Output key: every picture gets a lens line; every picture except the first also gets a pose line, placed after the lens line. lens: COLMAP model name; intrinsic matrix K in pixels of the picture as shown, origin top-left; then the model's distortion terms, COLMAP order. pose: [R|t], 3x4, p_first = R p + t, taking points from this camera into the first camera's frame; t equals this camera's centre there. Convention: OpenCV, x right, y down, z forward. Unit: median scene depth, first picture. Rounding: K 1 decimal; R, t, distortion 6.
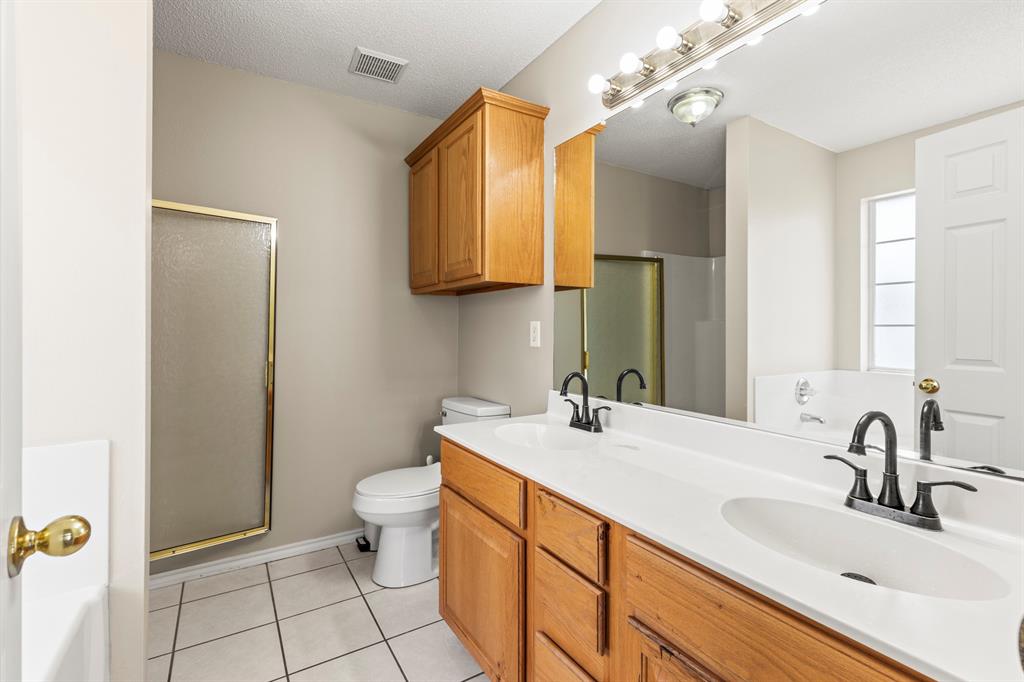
lens RADIAL K [[456.3, 0, 508.6], [0, 456.3, 330.7], [0, 0, 1]] dist [0.001970, 0.000165]
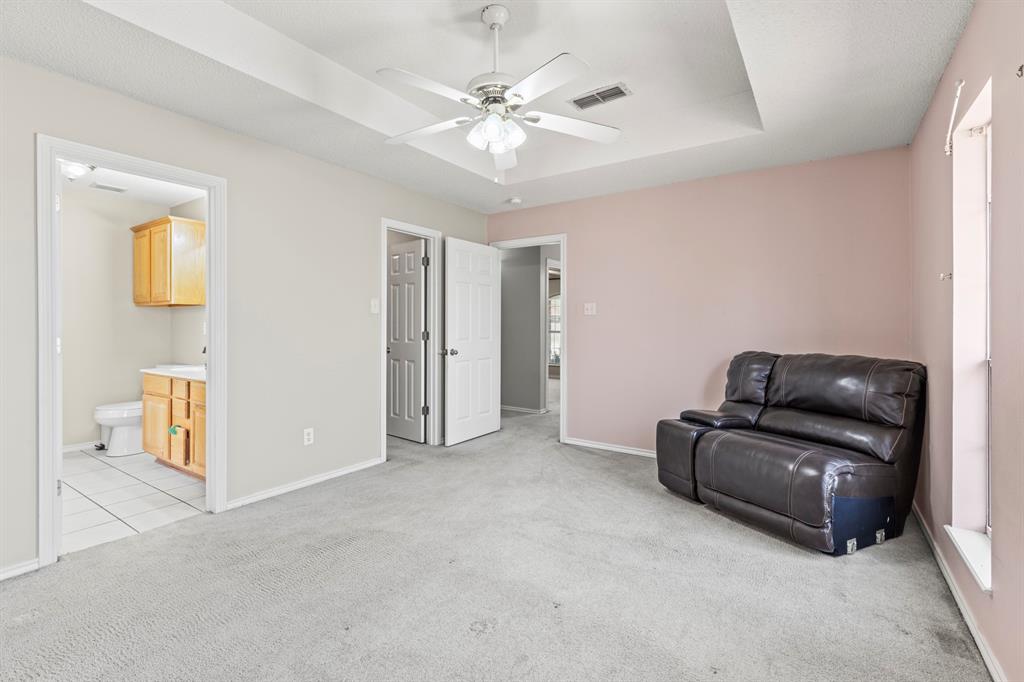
lens RADIAL K [[456.3, 0, 508.6], [0, 456.3, 330.7], [0, 0, 1]] dist [0.001970, 0.000165]
pose [[0.912212, -0.003459, 0.409704, 0.467352], [-0.000944, 0.999944, 0.010544, -0.006021], [-0.409718, -0.010005, 0.912157, -1.474264]]
